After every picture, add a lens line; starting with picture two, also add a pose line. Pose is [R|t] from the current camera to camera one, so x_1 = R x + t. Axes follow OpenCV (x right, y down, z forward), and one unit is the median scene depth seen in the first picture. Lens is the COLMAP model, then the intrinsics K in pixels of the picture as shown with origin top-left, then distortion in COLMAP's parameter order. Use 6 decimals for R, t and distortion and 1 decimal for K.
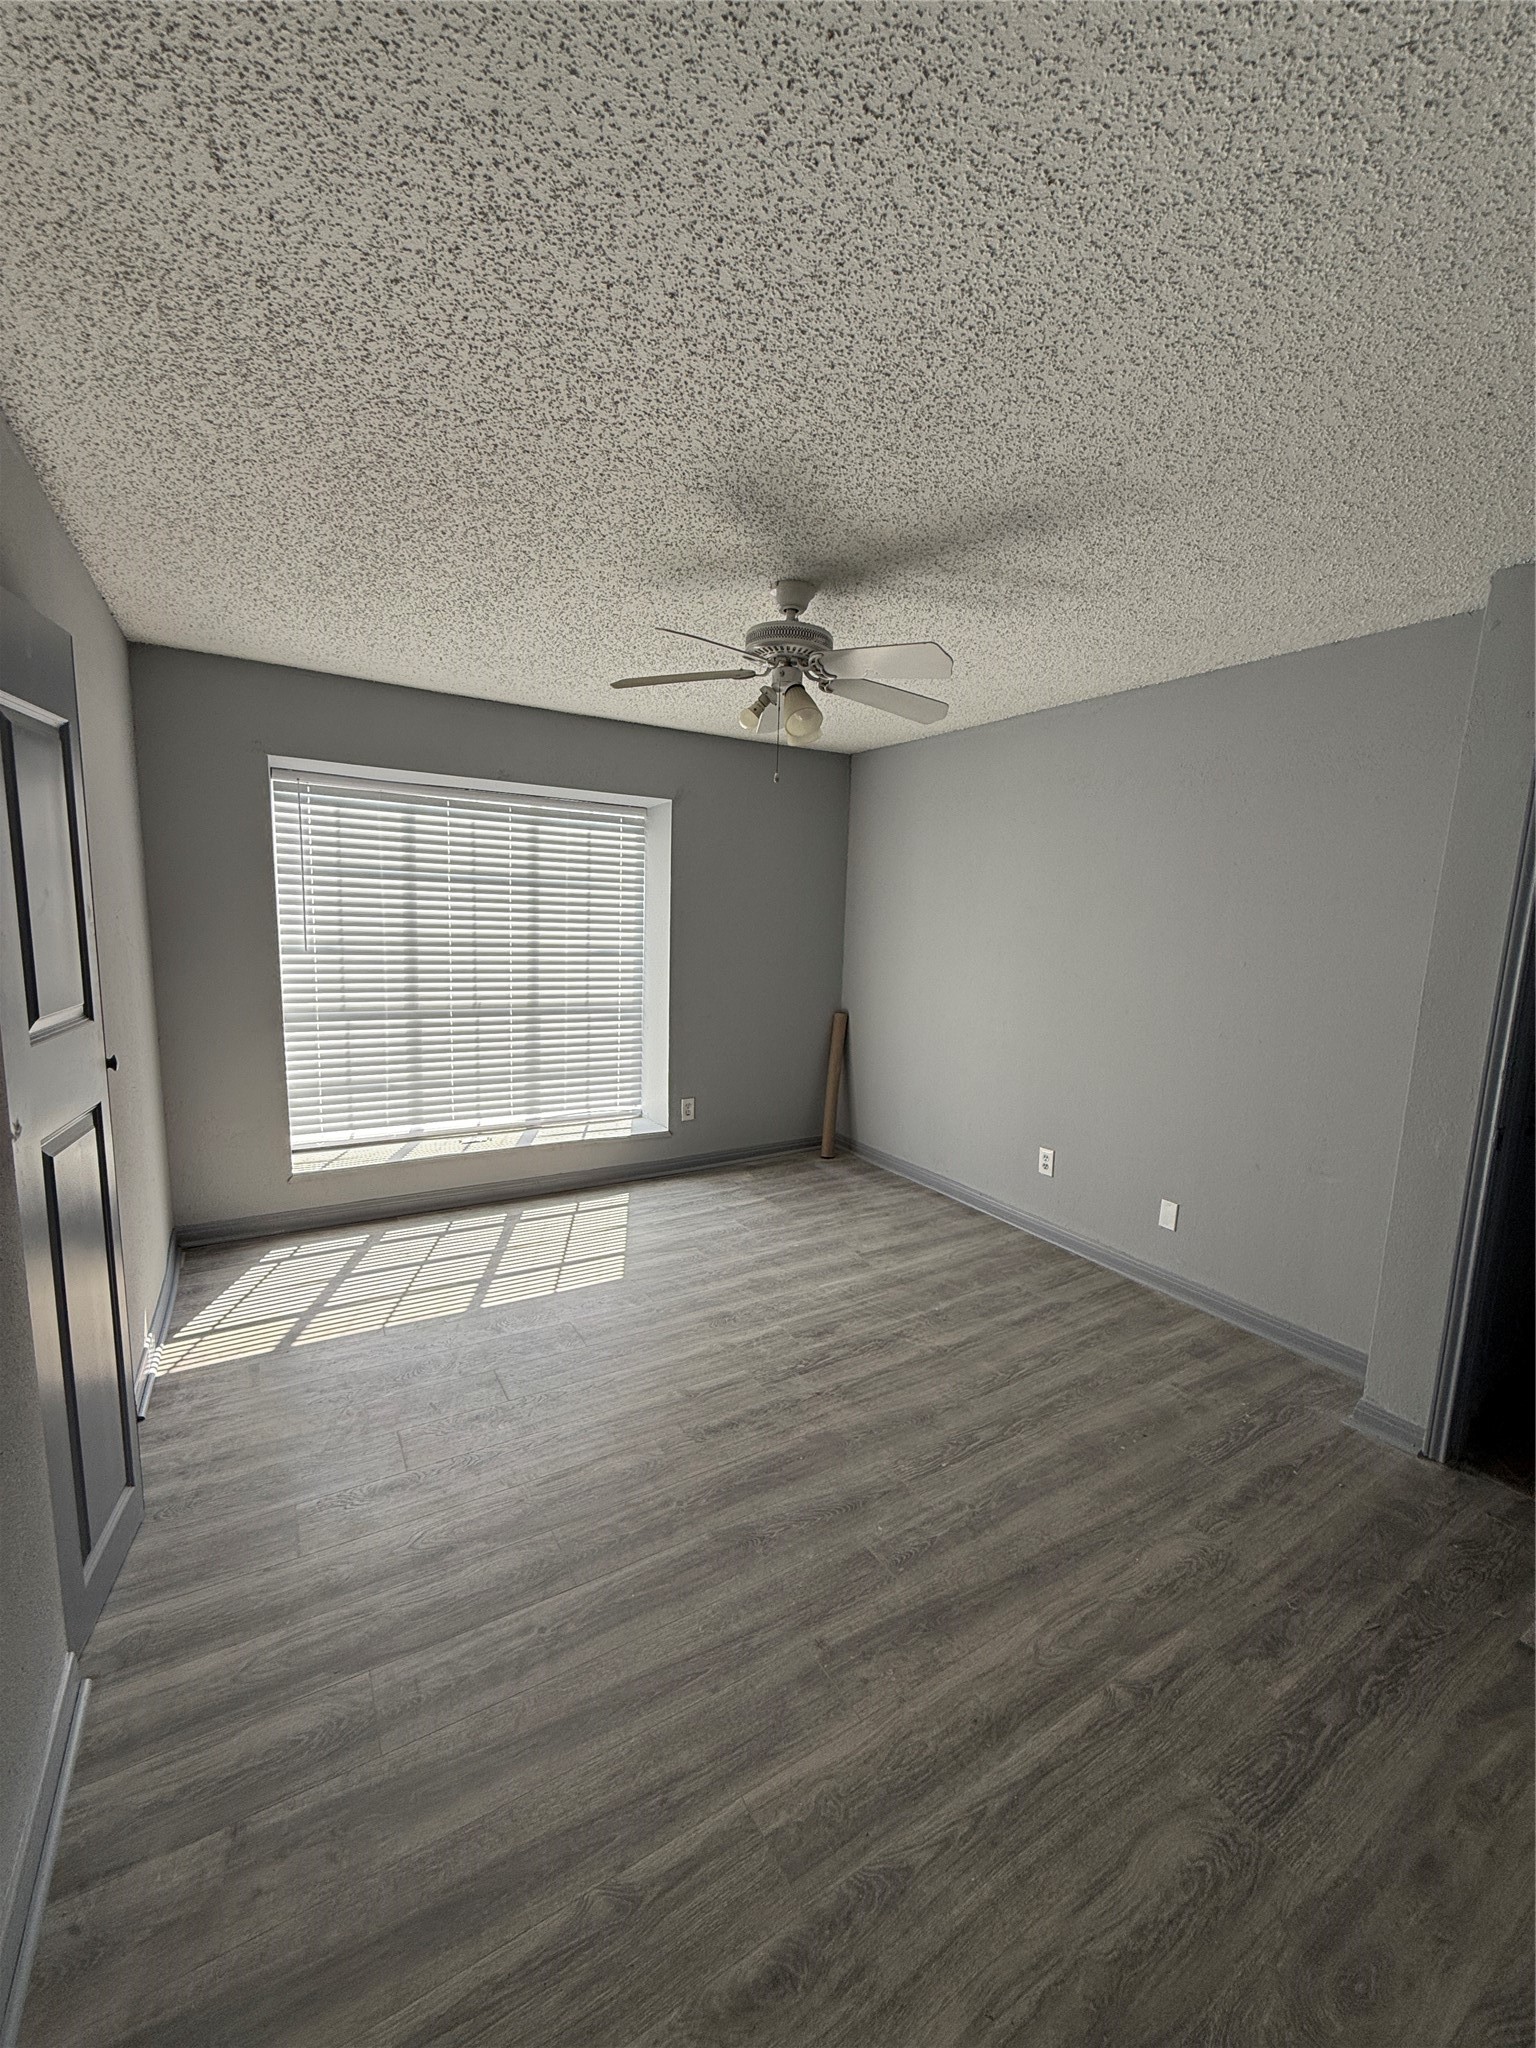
lens RADIAL K [[818.2, 0, 768.0], [0, 818.2, 1024.0], [0, 0, 1]] dist [0.001589, -0.000293]
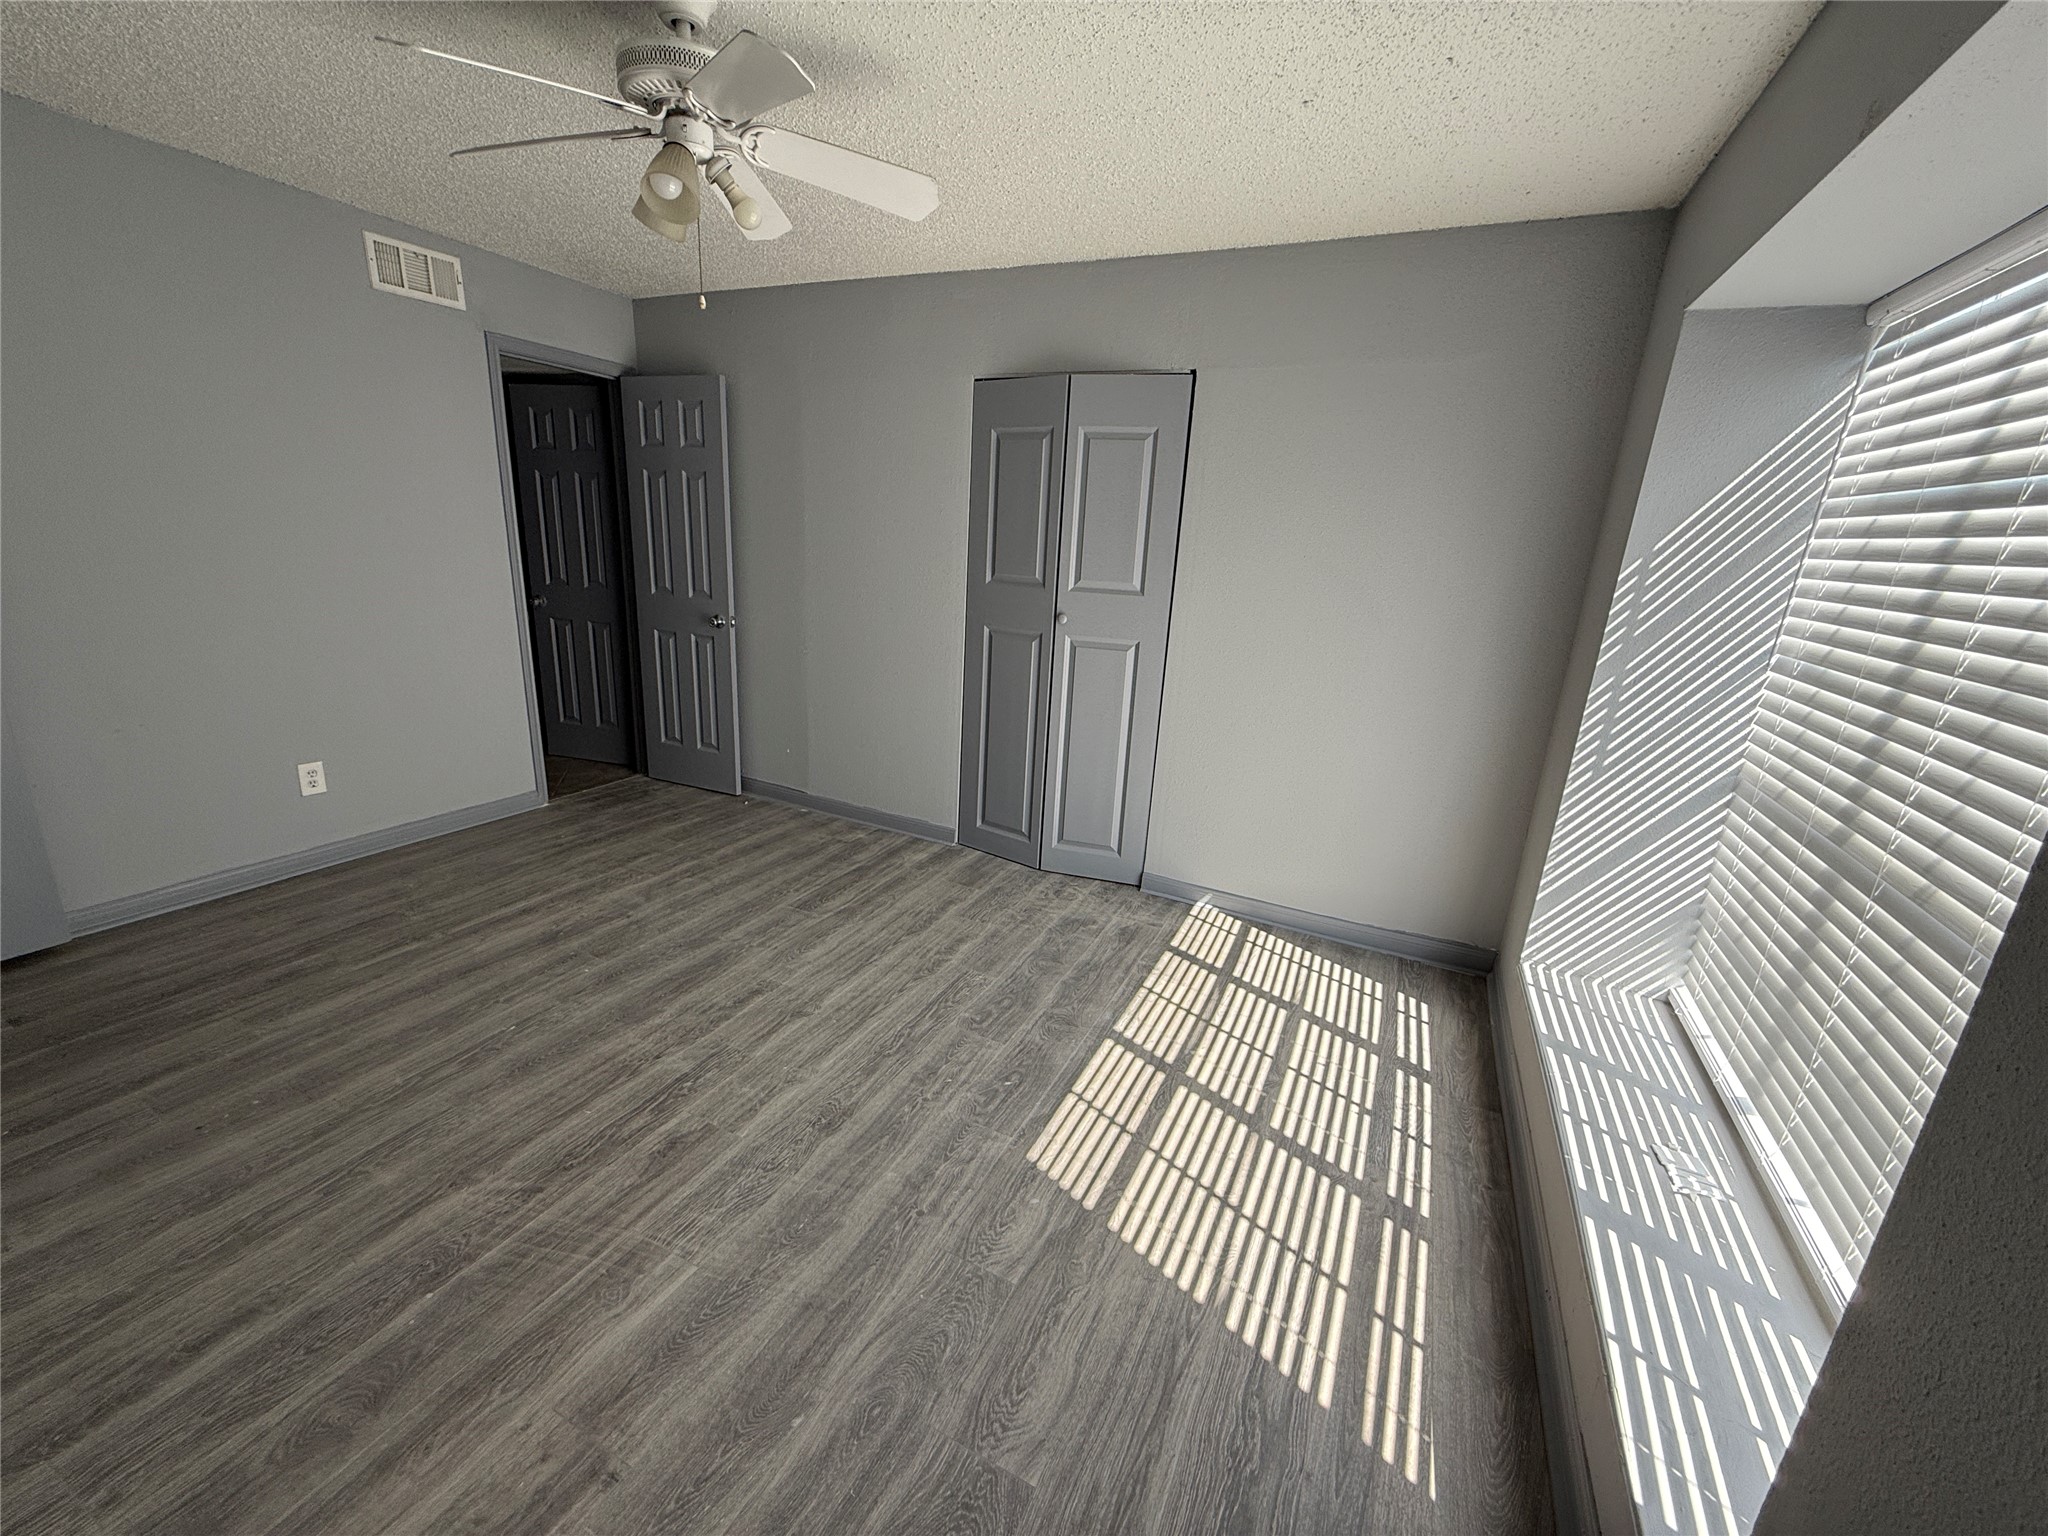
lens RADIAL K [[818.2, 0, 1021.4], [0, 818.2, 772.5], [0, 0, 1]] dist [0.001589, -0.000293]
pose [[-0.840307, 0.061910, -0.538565, 0.178868], [-0.169589, 0.913575, 0.369623, -0.205658], [0.514902, 0.401931, -0.757183, 1.664502]]
